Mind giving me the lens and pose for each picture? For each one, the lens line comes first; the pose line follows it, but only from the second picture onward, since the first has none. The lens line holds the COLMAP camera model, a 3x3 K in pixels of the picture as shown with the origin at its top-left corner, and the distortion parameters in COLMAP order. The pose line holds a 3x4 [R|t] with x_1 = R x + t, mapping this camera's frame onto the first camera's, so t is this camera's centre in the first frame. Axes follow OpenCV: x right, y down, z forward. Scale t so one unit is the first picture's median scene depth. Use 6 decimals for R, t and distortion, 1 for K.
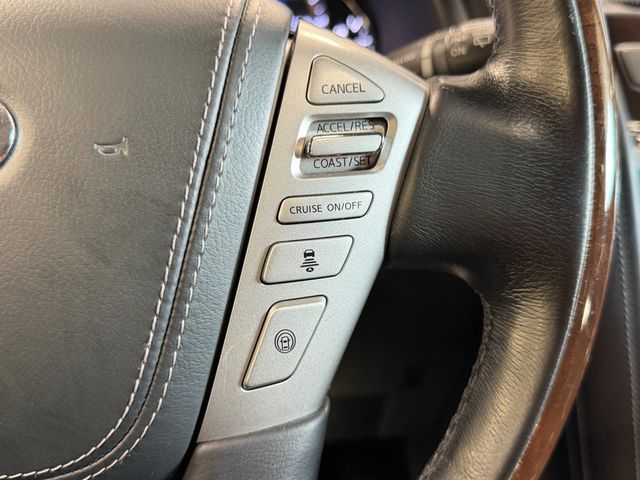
lens RADIAL K [[642.7, 0, 319.3], [0, 642.7, 241.0], [0, 0, 1]] dist [-0.014040, 0.000000]
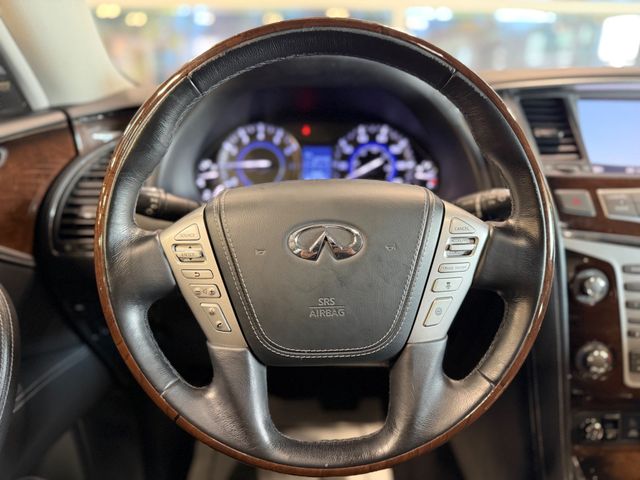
lens RADIAL K [[442.9, 0, 306.4], [0, 442.9, 244.6], [0, 0, 1]] dist [-0.037494, -0.001056]
pose [[0.995275, 0.047483, -0.084689, -0.496391], [-0.049908, 0.998396, -0.026749, -0.068383], [0.083283, 0.030849, 0.996048, -1.088860]]
